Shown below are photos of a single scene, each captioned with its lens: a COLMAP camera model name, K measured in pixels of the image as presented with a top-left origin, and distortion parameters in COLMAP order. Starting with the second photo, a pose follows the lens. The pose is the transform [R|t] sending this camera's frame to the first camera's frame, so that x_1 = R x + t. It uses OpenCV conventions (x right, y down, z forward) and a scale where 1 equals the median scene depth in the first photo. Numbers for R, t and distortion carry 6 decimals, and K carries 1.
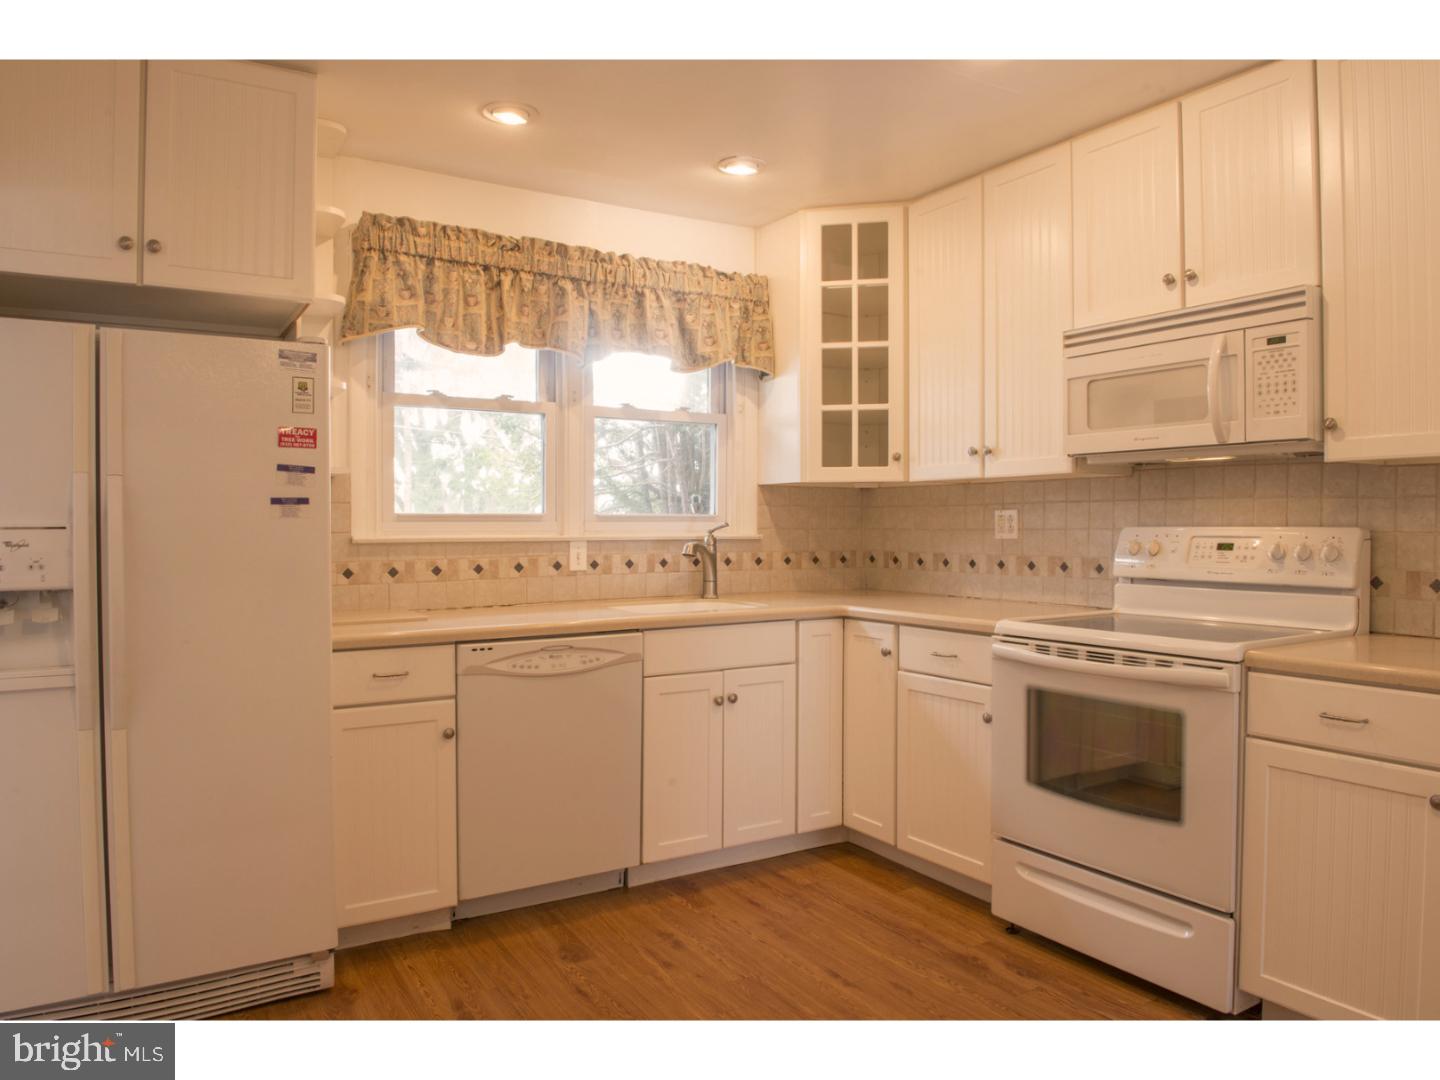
lens RADIAL K [[983.6, 0, 720.0], [0, 983.6, 540.0], [0, 0, 1]] dist [-0.035505, -0.013680]
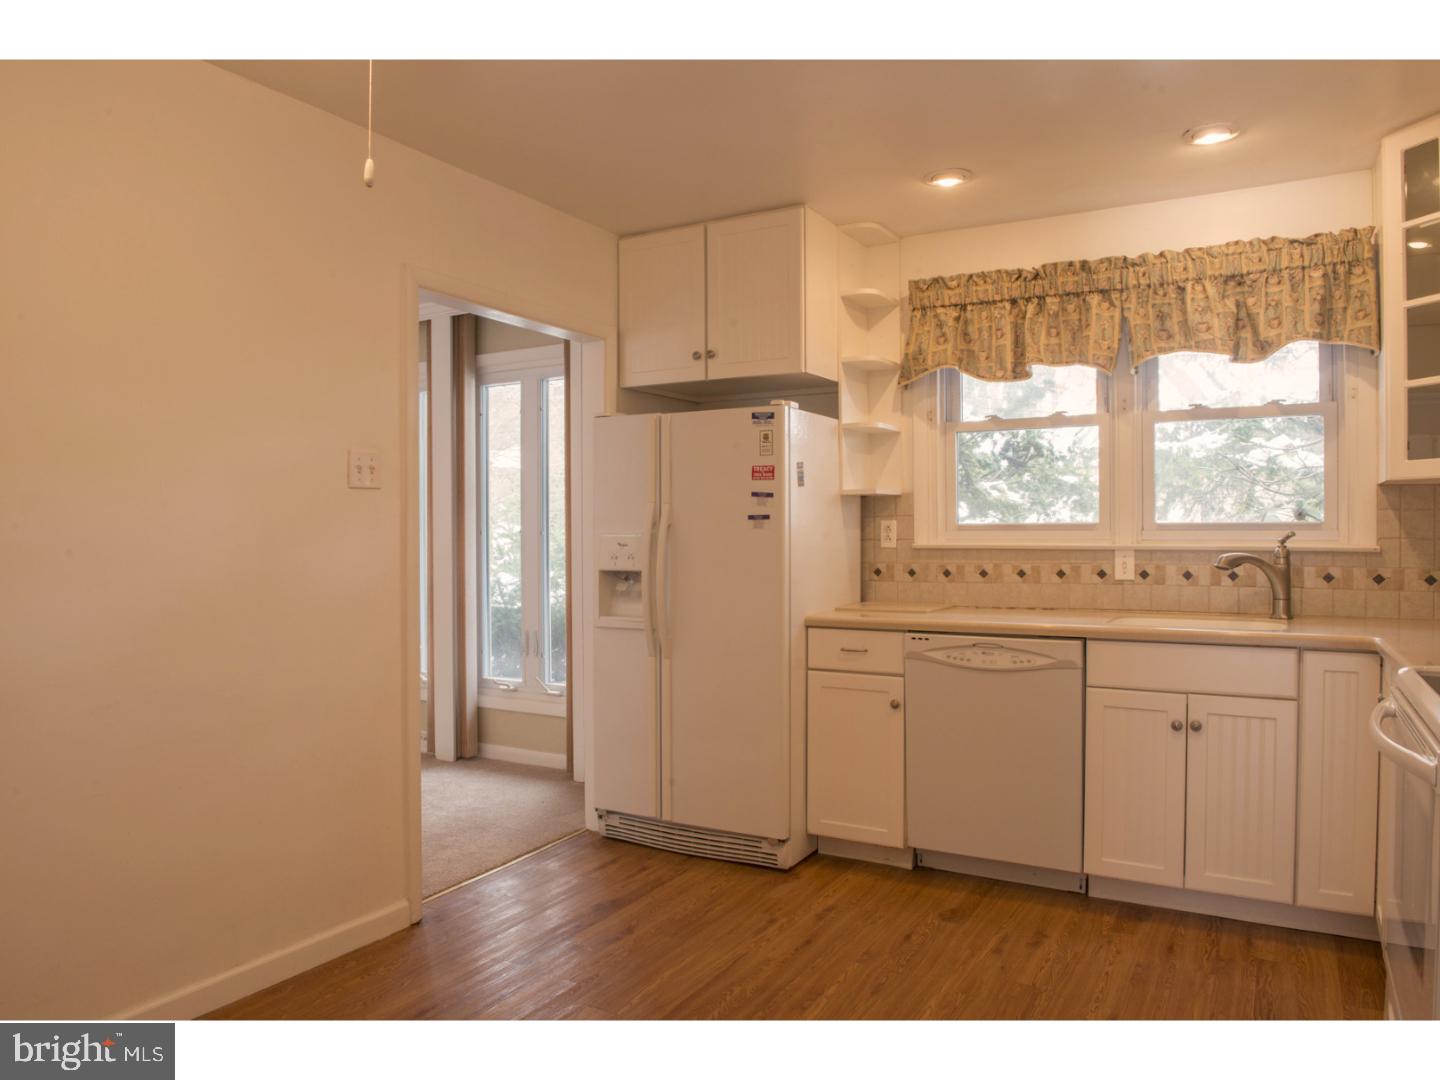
lens RADIAL K [[983.6, 0, 720.0], [0, 983.6, 540.0], [0, 0, 1]] dist [-0.035505, -0.013680]
pose [[0.483453, 0.007769, -0.875336, 0.540740], [-0.013322, 0.999910, 0.001516, -0.005194], [0.875269, 0.010928, 0.483513, 0.168680]]
